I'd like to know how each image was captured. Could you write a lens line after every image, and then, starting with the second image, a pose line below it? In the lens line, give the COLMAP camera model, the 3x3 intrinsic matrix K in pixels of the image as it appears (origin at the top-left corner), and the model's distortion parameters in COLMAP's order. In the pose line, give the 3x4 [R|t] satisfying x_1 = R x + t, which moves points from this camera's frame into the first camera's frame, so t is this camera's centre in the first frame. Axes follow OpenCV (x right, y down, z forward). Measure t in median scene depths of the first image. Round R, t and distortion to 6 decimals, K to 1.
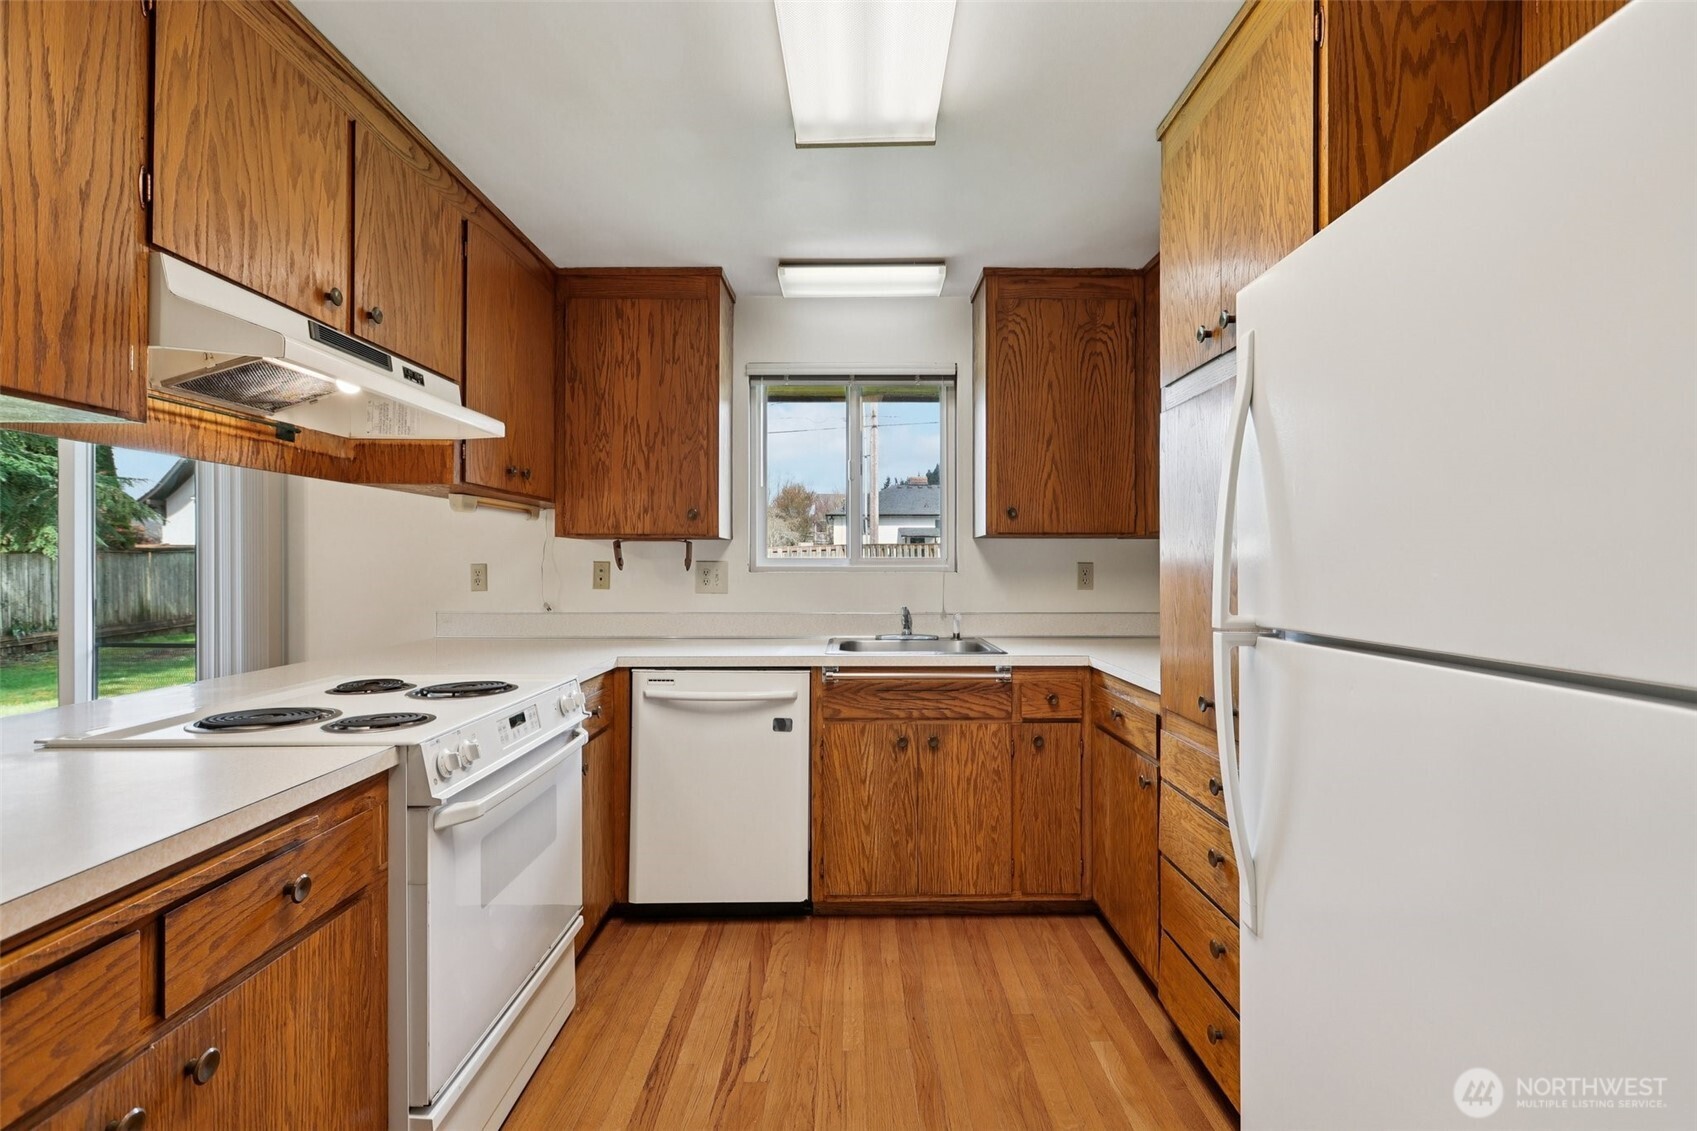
lens RADIAL K [[759.3, 0, 866.1], [0, 759.3, 563.4], [0, 0, 1]] dist [-0.001139, 0.003376]
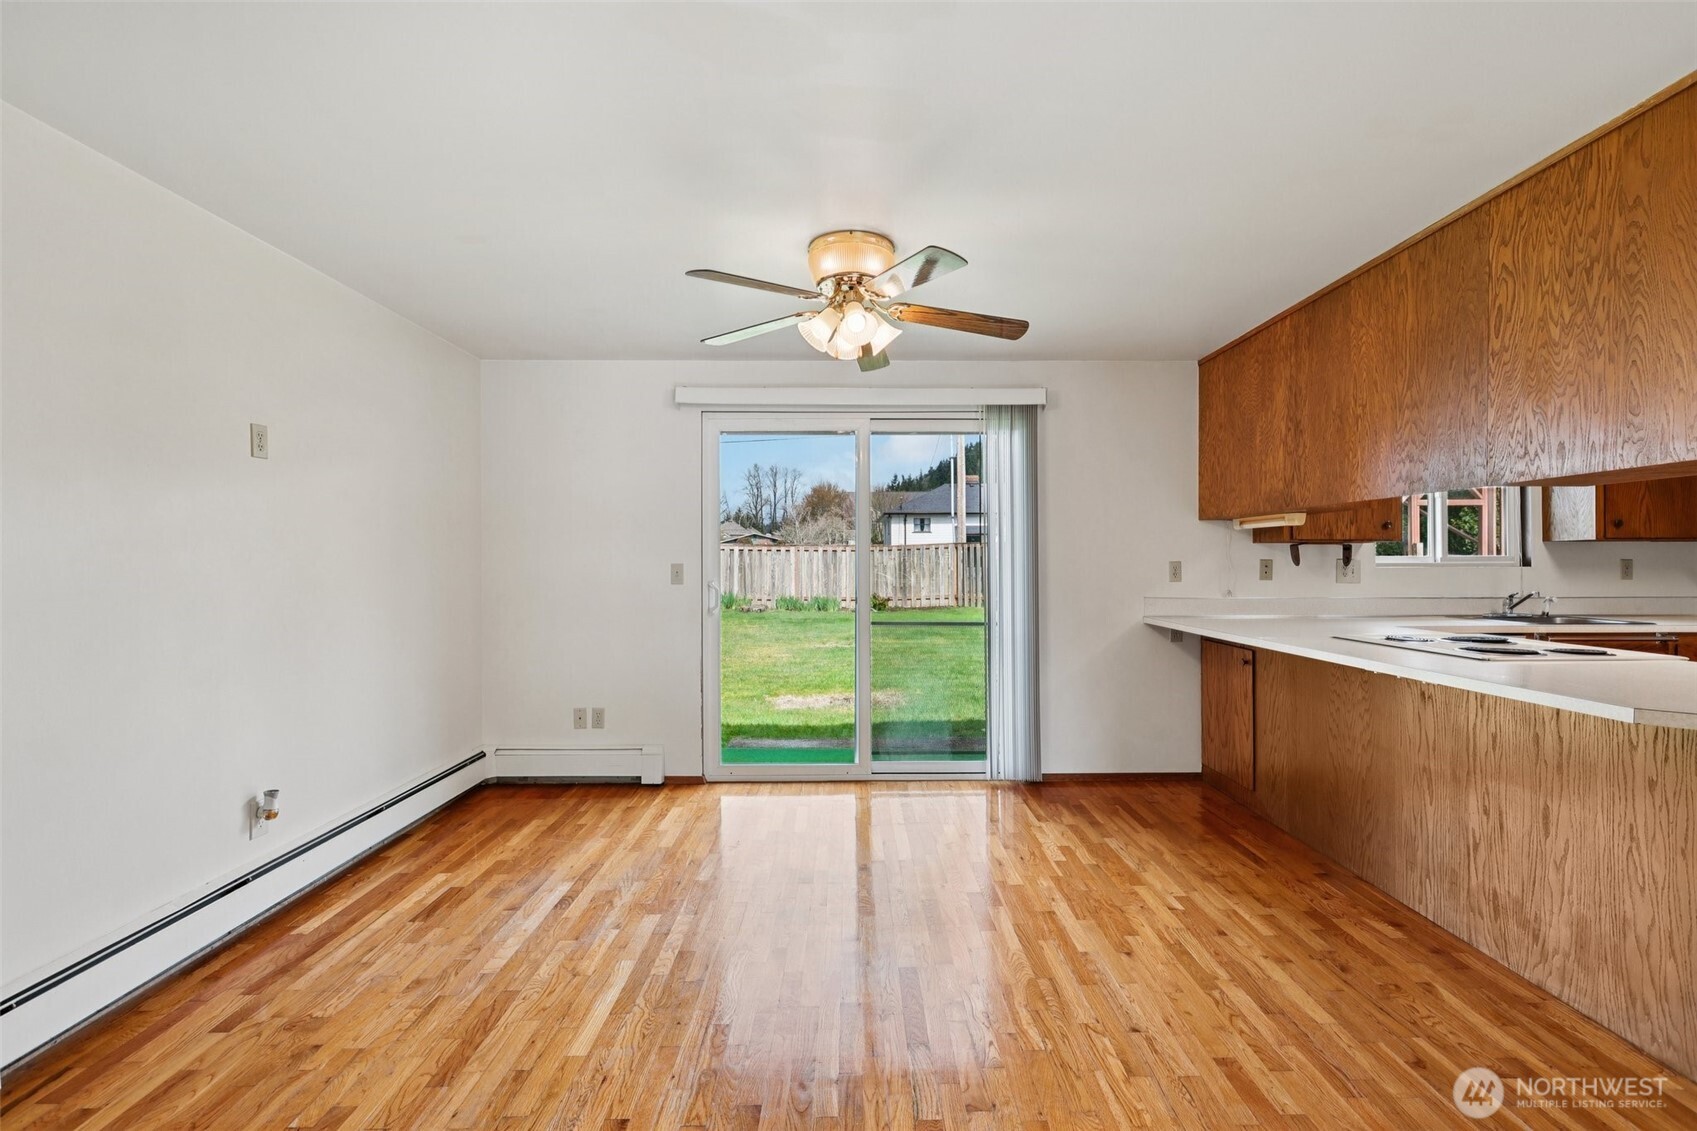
lens RADIAL K [[759.3, 0, 863.4], [0, 759.3, 562.4], [0, 0, 1]] dist [-0.001139, 0.003376]
pose [[0.999988, -0.002106, 0.004491, -1.580856], [0.002098, 0.999996, 0.001785, -0.001843], [-0.004494, -0.001775, 0.999988, -0.492566]]
